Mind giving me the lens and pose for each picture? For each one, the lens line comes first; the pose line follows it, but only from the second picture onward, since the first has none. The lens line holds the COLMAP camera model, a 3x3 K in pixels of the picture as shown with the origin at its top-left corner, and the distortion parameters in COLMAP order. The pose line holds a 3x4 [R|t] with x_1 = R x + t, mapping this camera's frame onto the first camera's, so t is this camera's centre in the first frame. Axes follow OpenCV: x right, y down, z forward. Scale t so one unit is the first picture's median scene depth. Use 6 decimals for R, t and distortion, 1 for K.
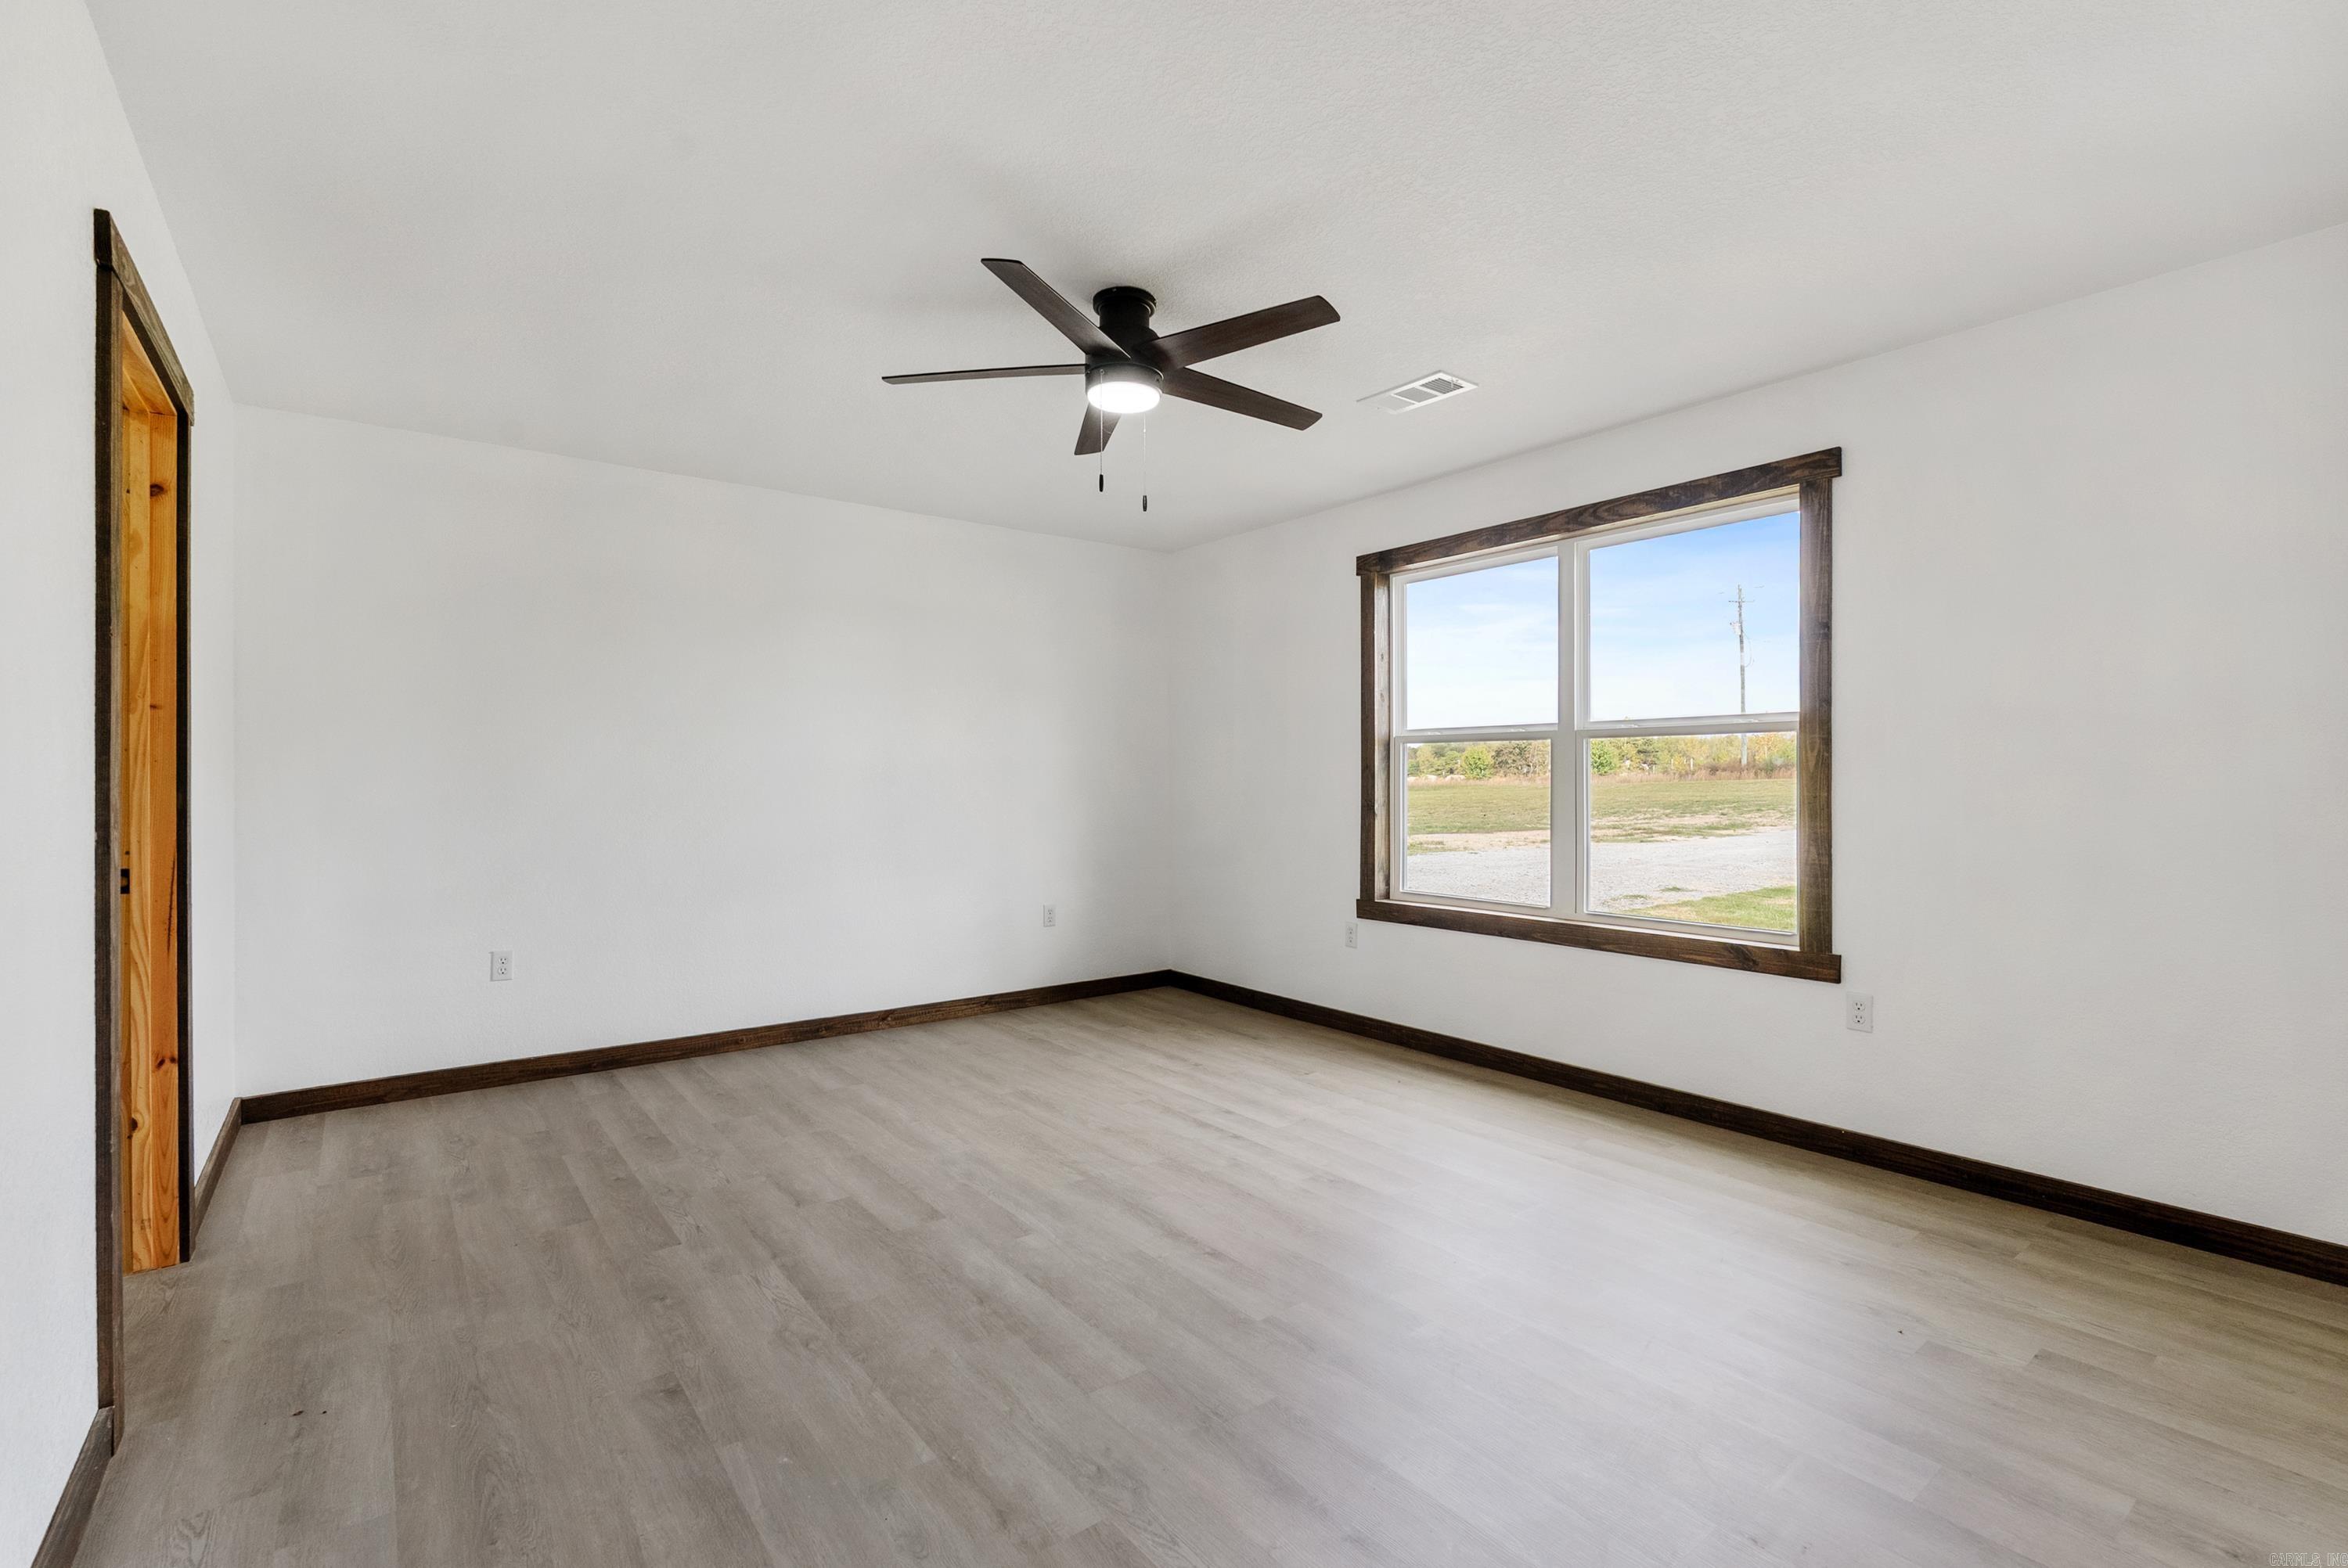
lens RADIAL K [[1040.9, 0, 1182.3], [0, 1040.9, 782.7], [0, 0, 1]] dist [-0.000485, 0.000576]
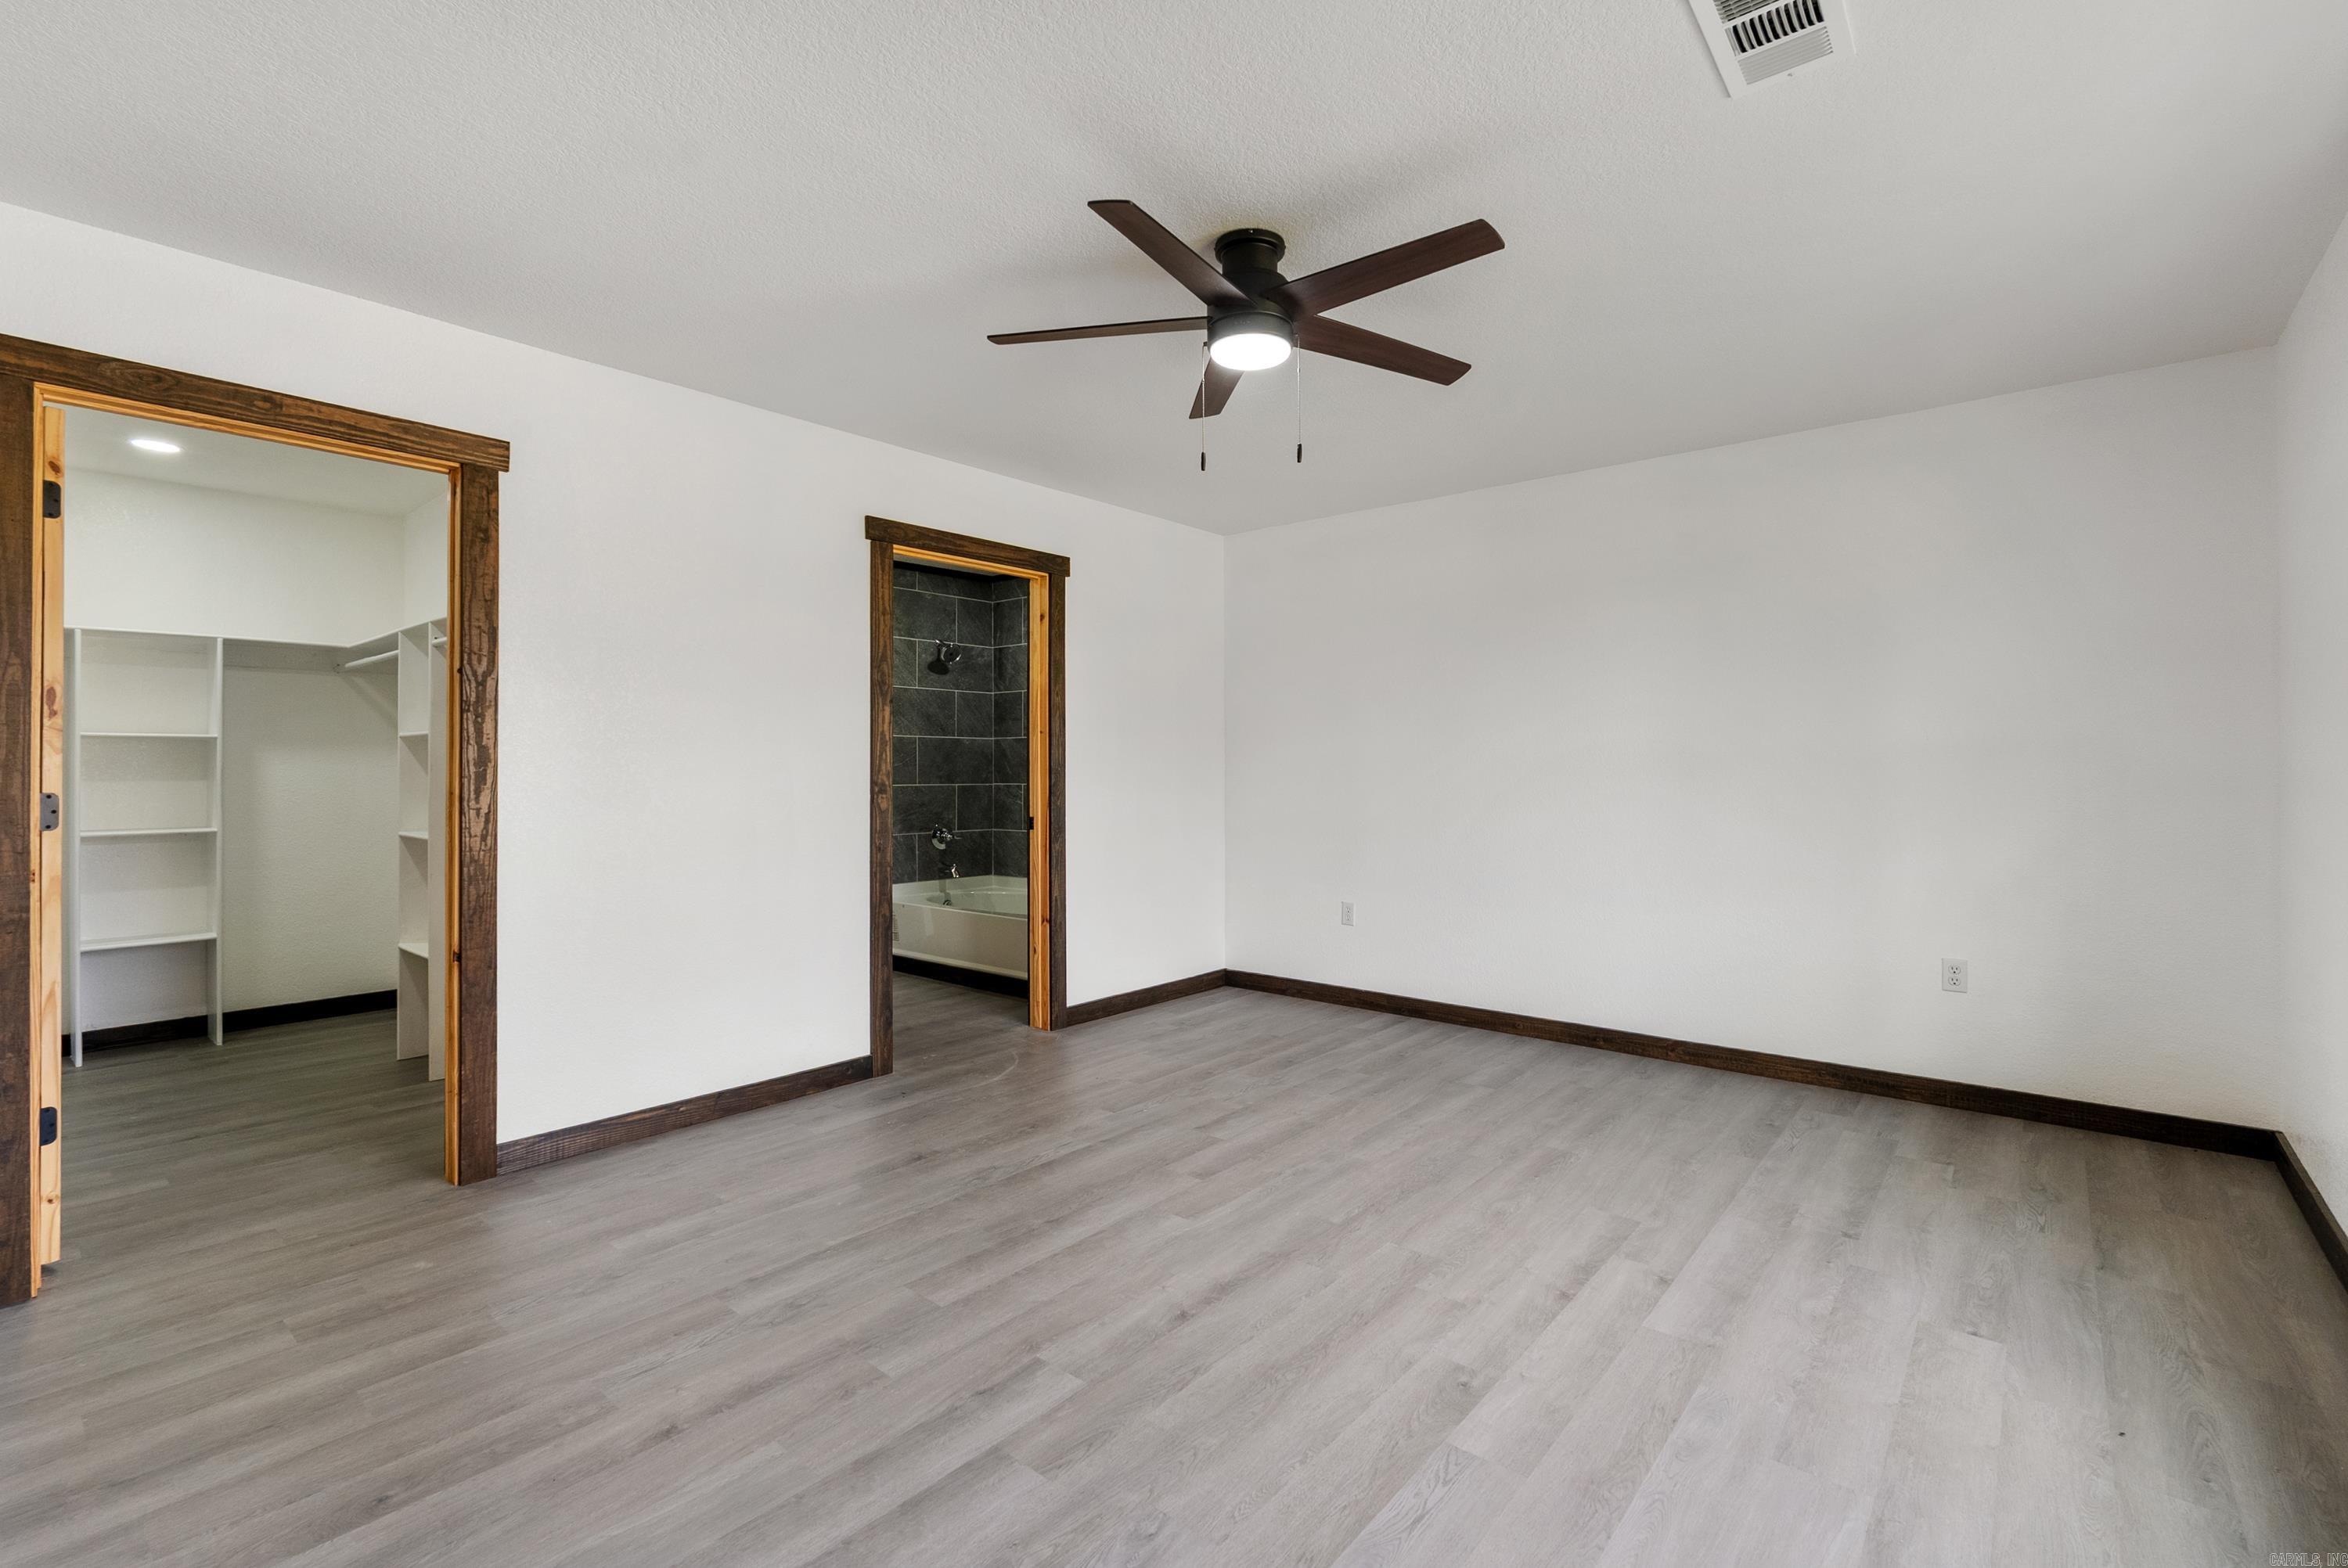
lens RADIAL K [[1040.9, 0, 1166.7], [0, 1040.9, 759.7], [0, 0, 1]] dist [-0.000485, 0.000576]
pose [[0.204441, -0.009308, -0.978835, 0.688021], [0.002533, 0.999956, -0.008980, -0.002761], [0.978876, -0.000643, 0.204456, 0.631846]]
